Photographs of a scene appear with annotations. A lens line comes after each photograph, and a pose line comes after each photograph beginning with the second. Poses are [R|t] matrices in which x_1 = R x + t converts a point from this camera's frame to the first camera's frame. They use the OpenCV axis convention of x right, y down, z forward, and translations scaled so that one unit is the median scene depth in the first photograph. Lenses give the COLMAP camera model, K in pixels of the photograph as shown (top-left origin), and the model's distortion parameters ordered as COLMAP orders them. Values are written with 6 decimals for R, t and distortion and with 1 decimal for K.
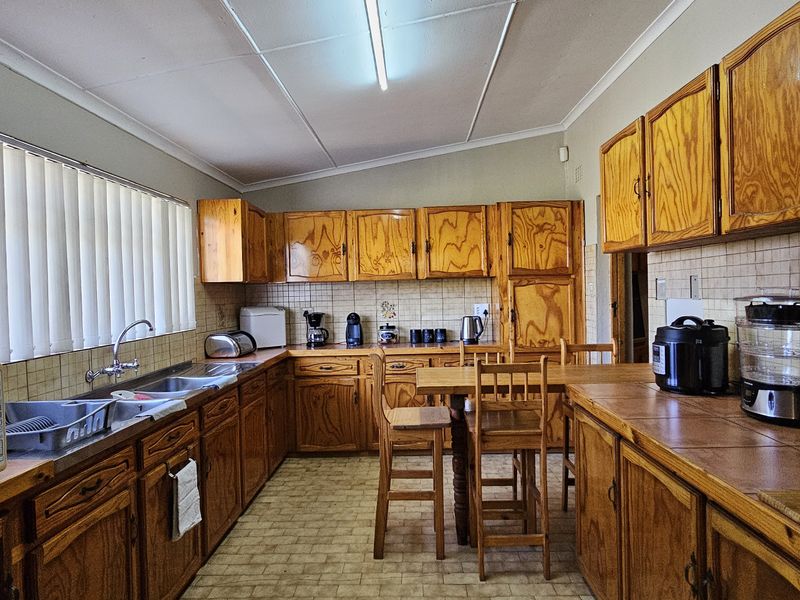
lens RADIAL K [[518.4, 0, 391.8], [0, 518.4, 299.5], [0, 0, 1]] dist [-0.003239, -0.000549]
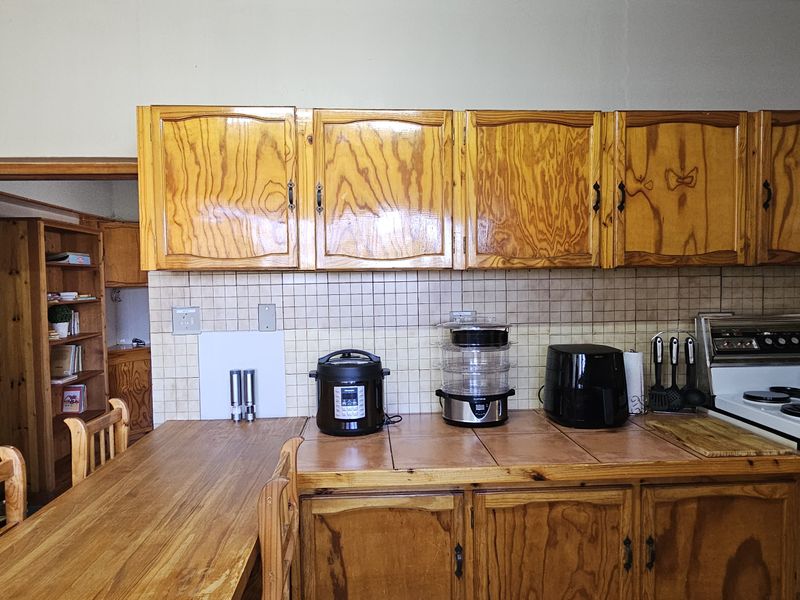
lens RADIAL K [[518.4, 0, 391.8], [0, 518.4, 299.5], [0, 0, 1]] dist [-0.003239, -0.000549]
pose [[-0.088631, -0.007263, 0.996038, -0.455819], [0.036784, 0.999267, 0.010560, -0.082362], [-0.995385, 0.037574, -0.088299, 1.288882]]
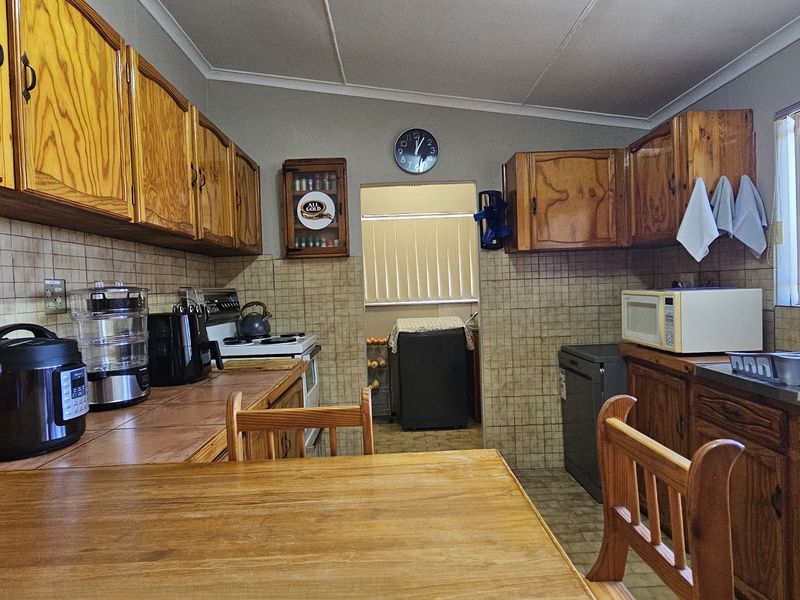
lens RADIAL K [[518.4, 0, 391.8], [0, 518.4, 299.5], [0, 0, 1]] dist [-0.003239, -0.000549]
pose [[-0.996005, 0.070294, -0.055075, 0.230159], [0.067919, 0.996726, 0.043860, 0.009108], [0.057978, 0.039944, -0.997518, 2.075776]]
